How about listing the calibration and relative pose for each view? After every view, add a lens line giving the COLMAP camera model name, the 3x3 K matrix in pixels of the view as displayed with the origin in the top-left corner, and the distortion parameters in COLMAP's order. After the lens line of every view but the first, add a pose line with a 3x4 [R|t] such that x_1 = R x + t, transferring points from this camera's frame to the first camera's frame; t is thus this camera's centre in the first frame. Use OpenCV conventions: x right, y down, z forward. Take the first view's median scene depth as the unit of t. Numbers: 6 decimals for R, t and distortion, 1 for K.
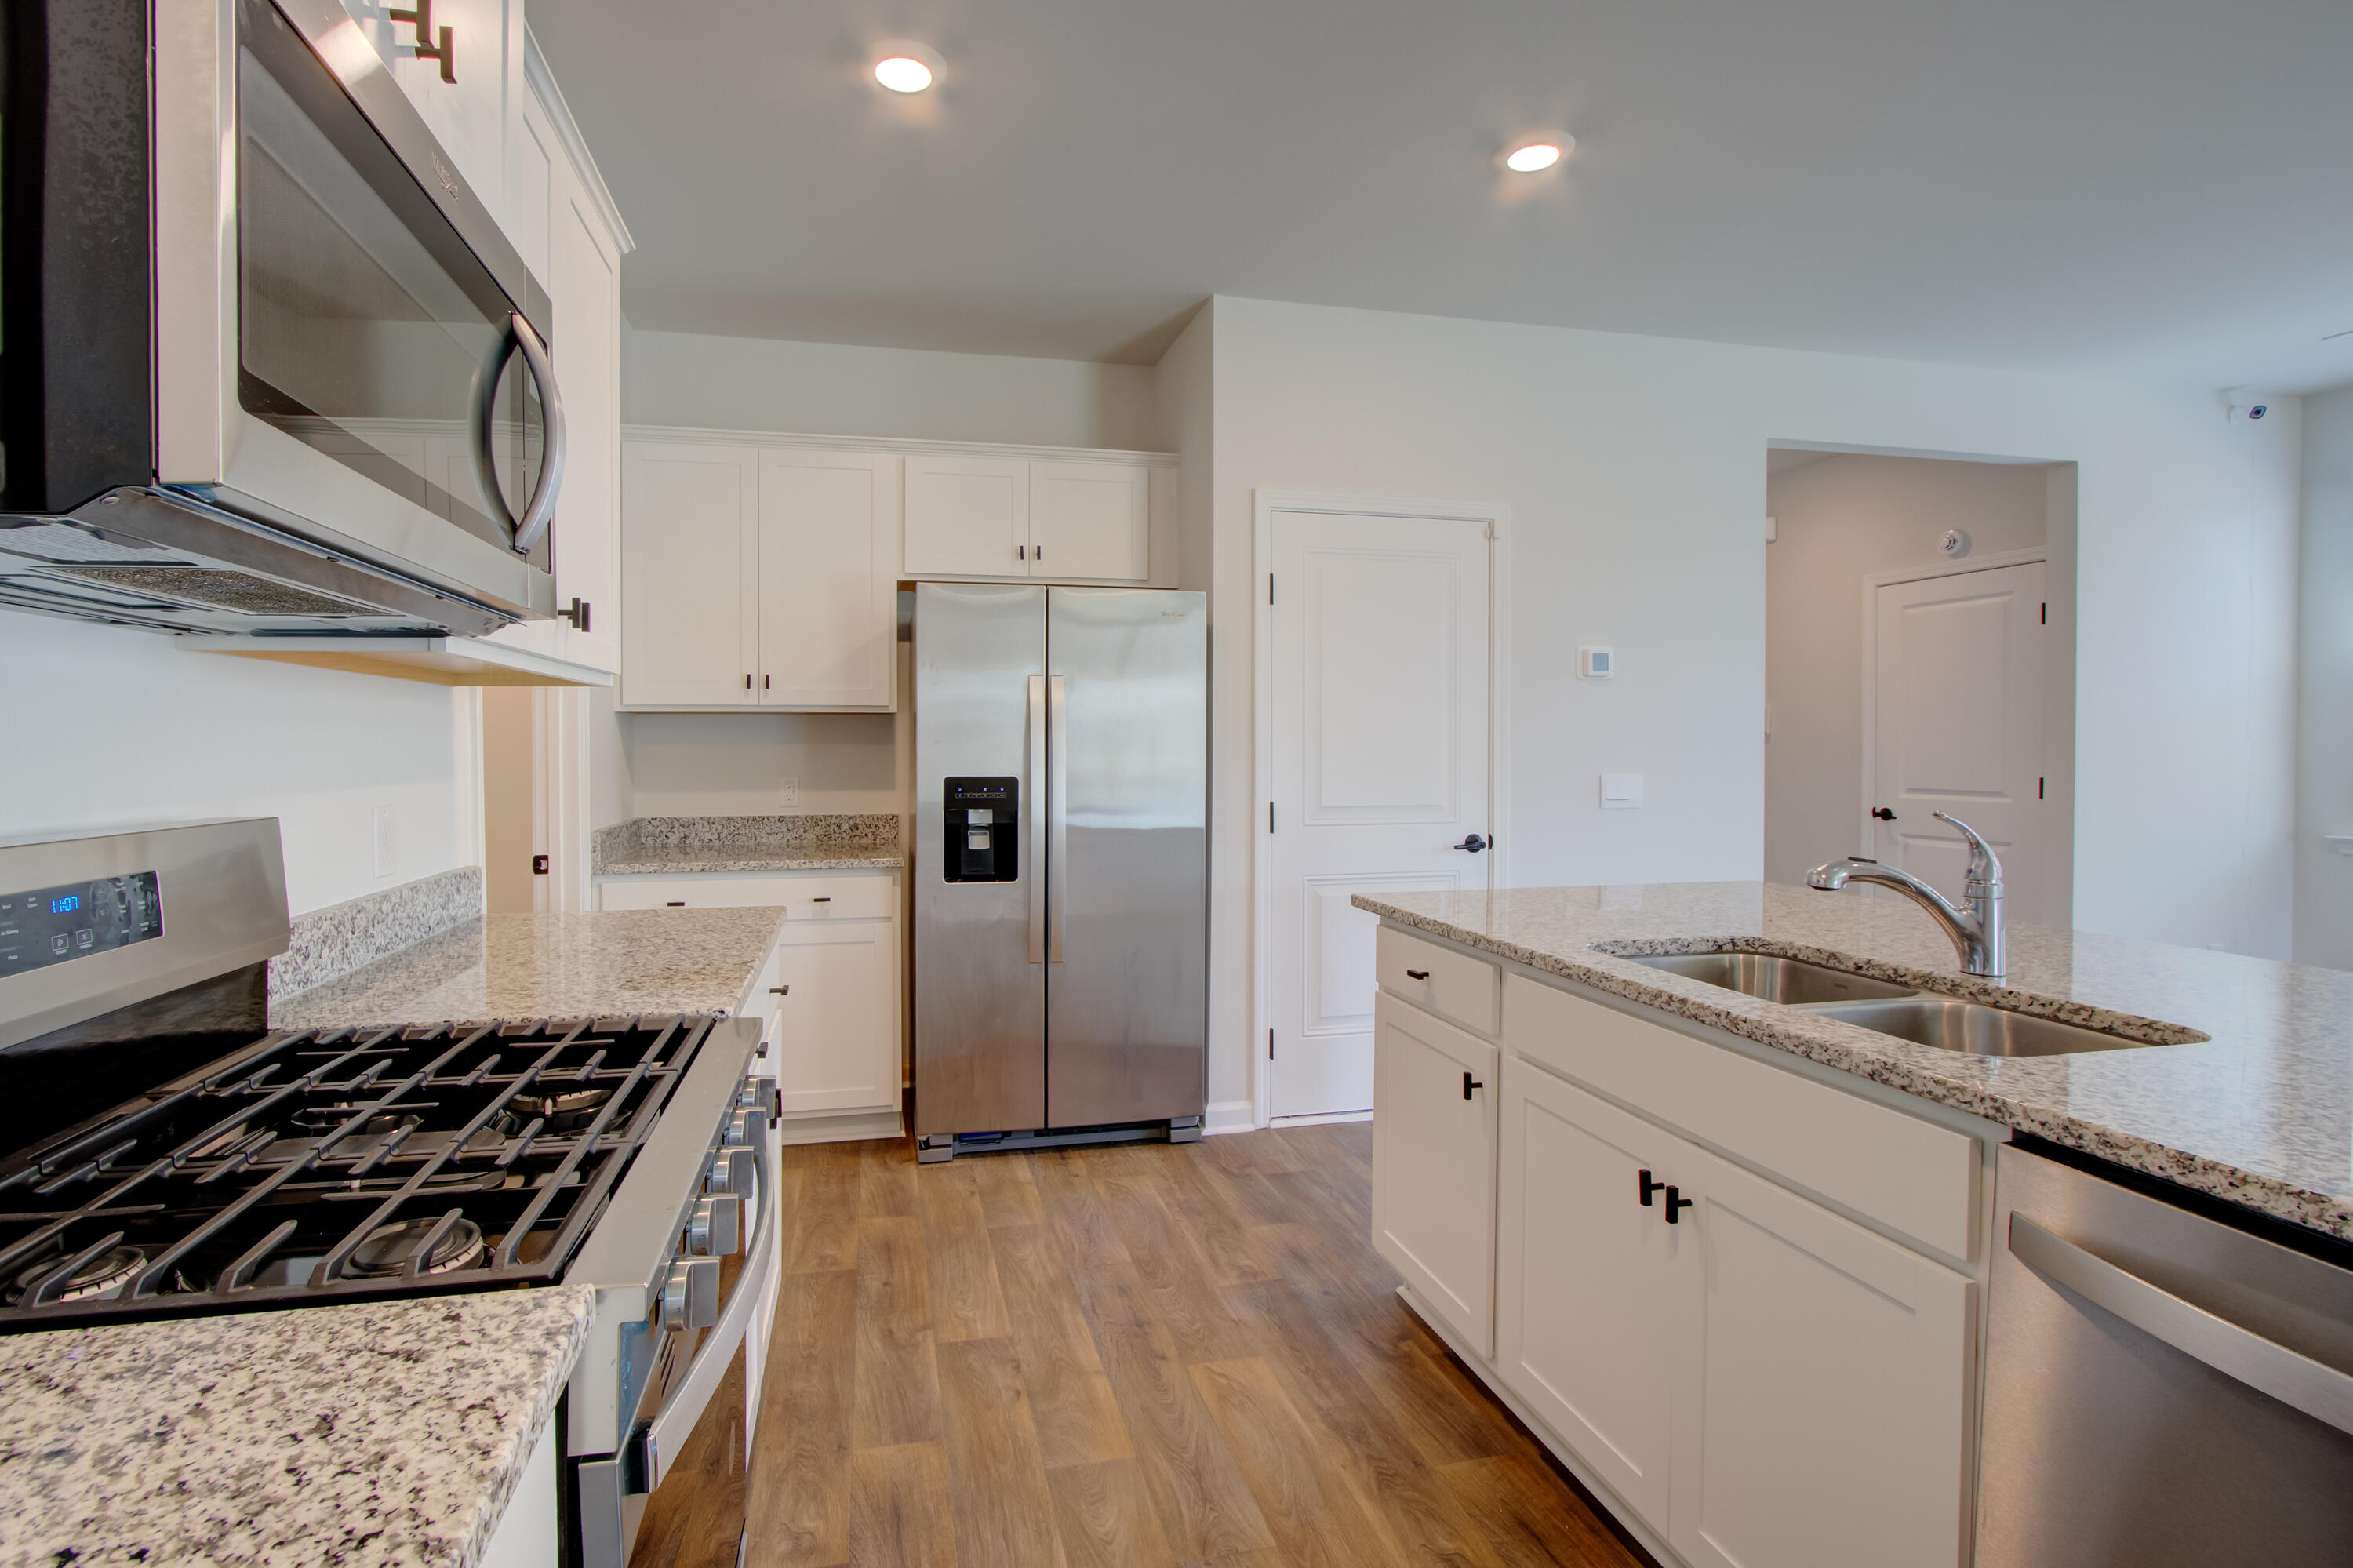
lens RADIAL K [[1105.8, 0, 1112.6], [0, 1105.8, 755.8], [0, 0, 1]] dist [-0.015666, 0.000074]
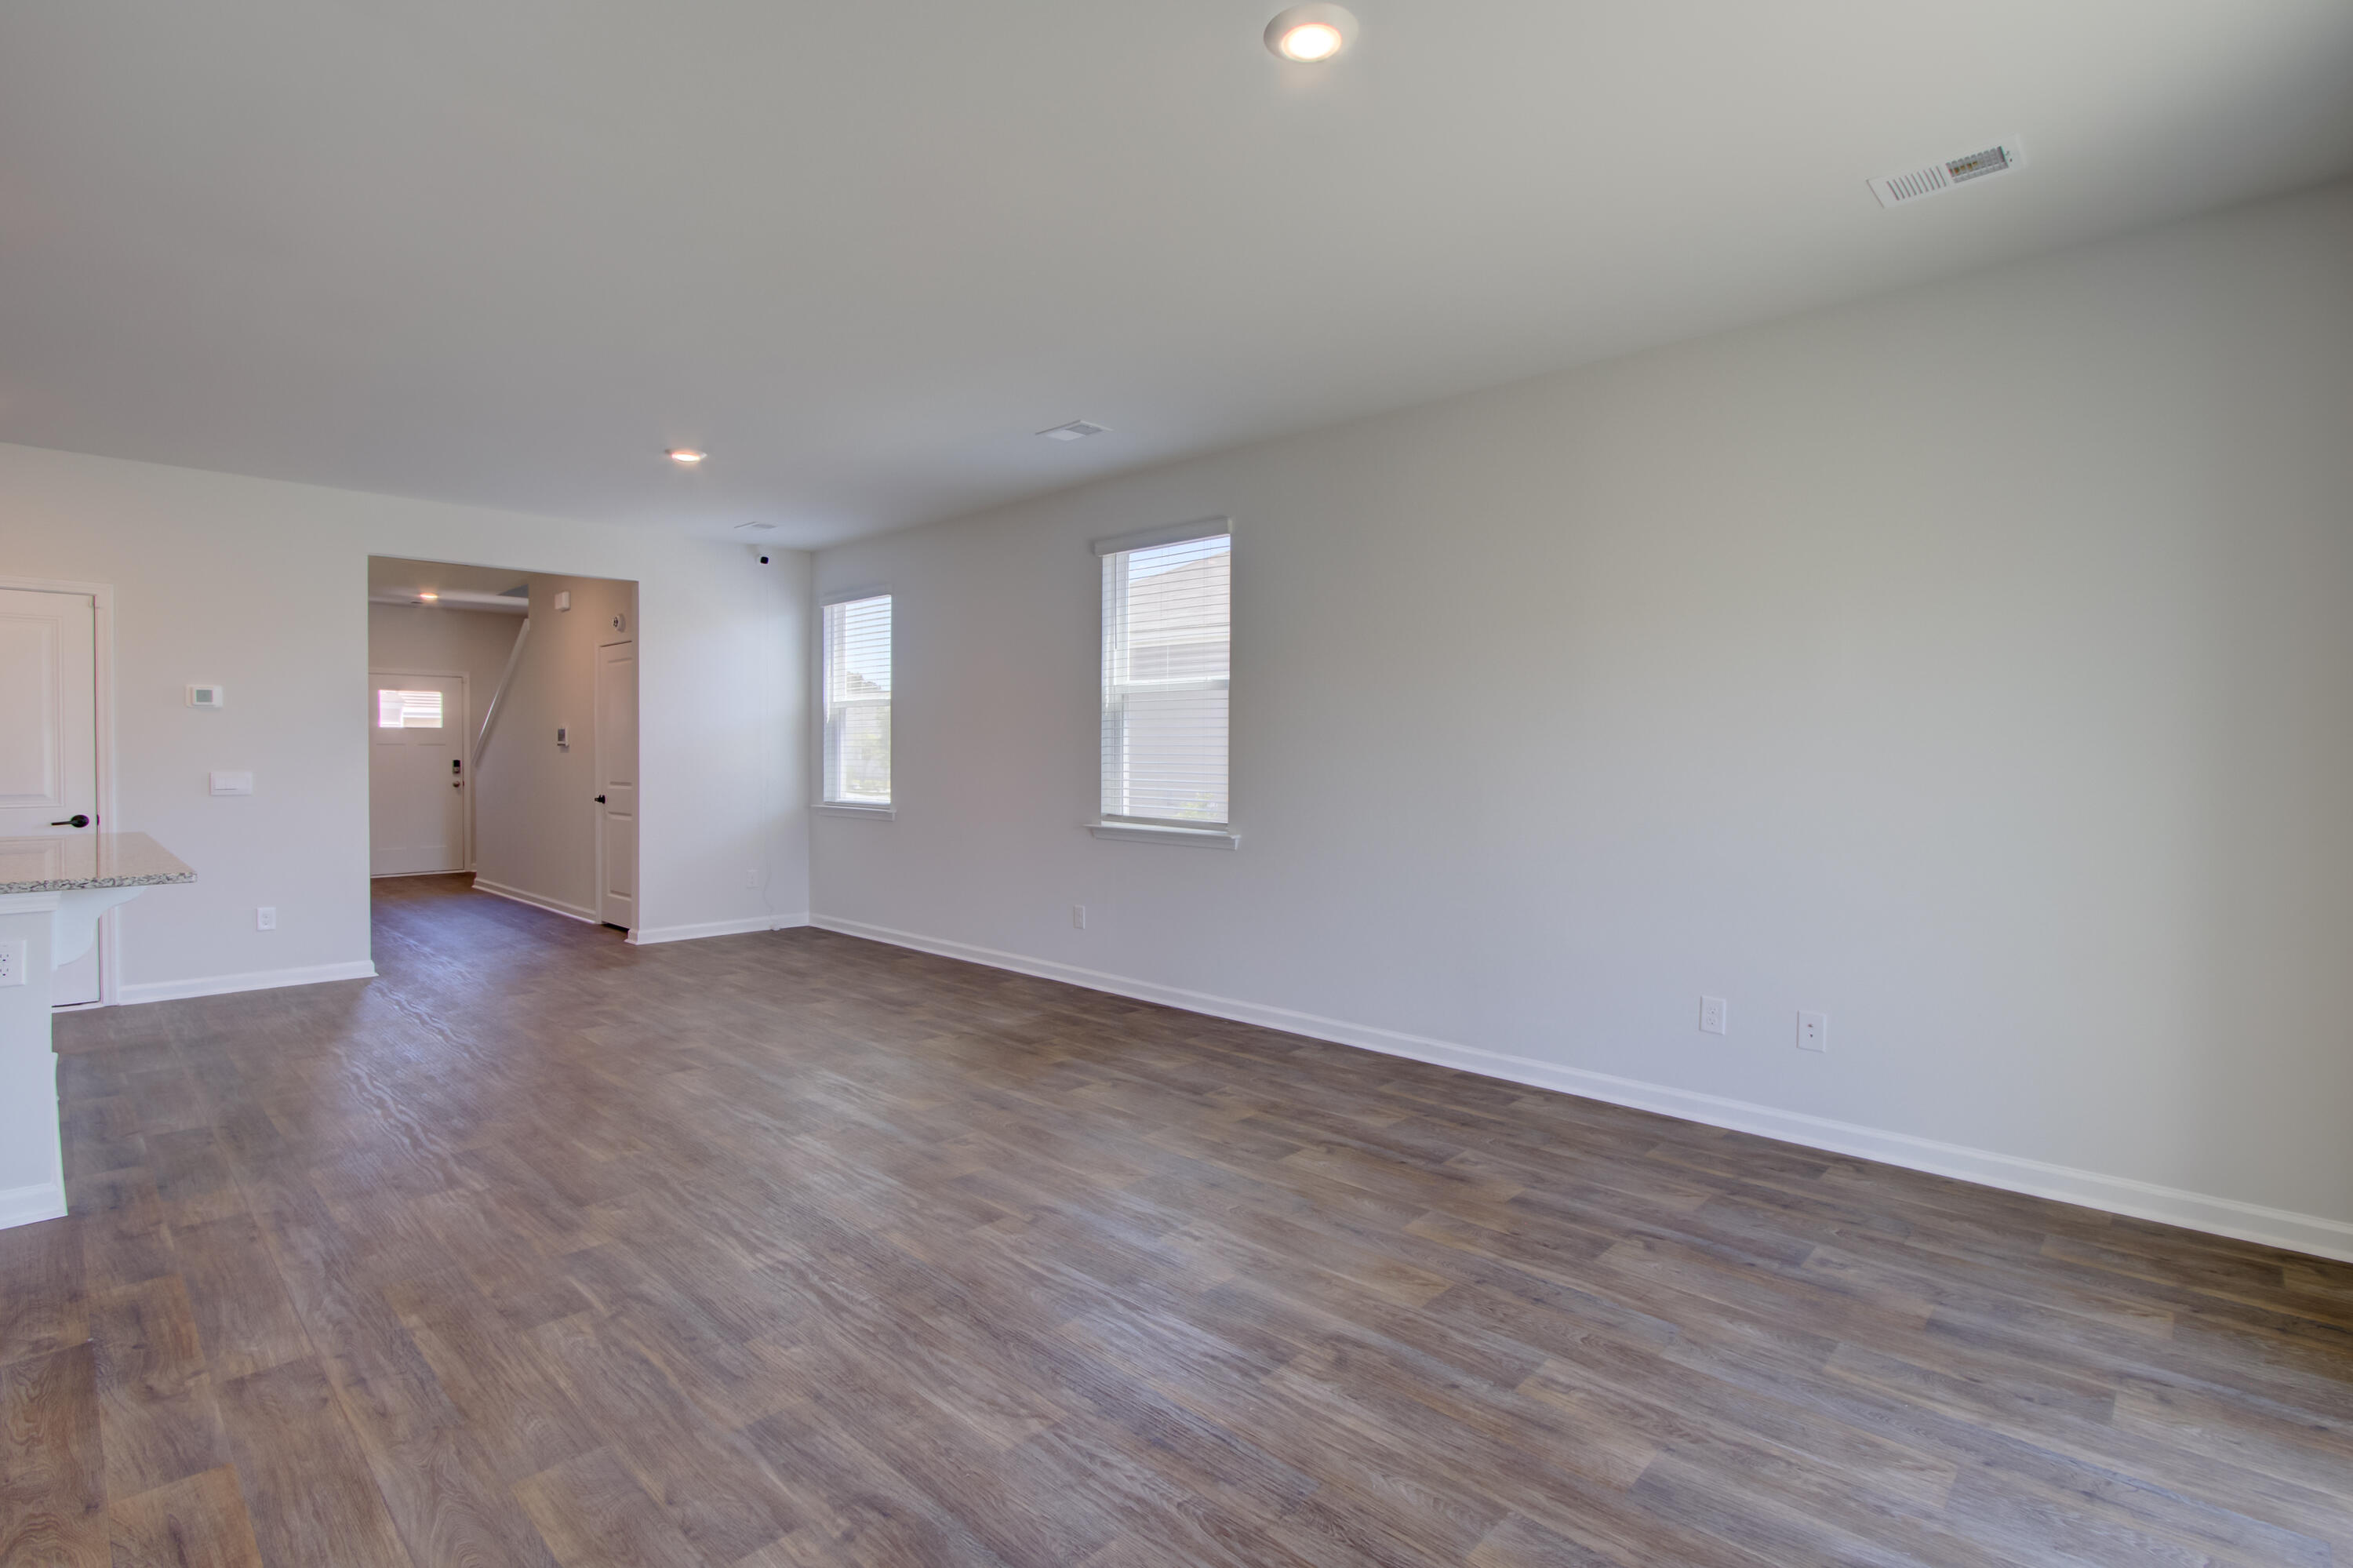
lens RADIAL K [[1128.1, 0, 1167.8], [0, 1128.1, 777.7], [0, 0, 1]] dist [-0.012297, -0.000511]
pose [[0.837801, -0.011217, 0.545860, 0.977511], [0.005347, 0.999910, 0.012340, 0.017326], [-0.545949, -0.007420, 0.837786, -1.320842]]
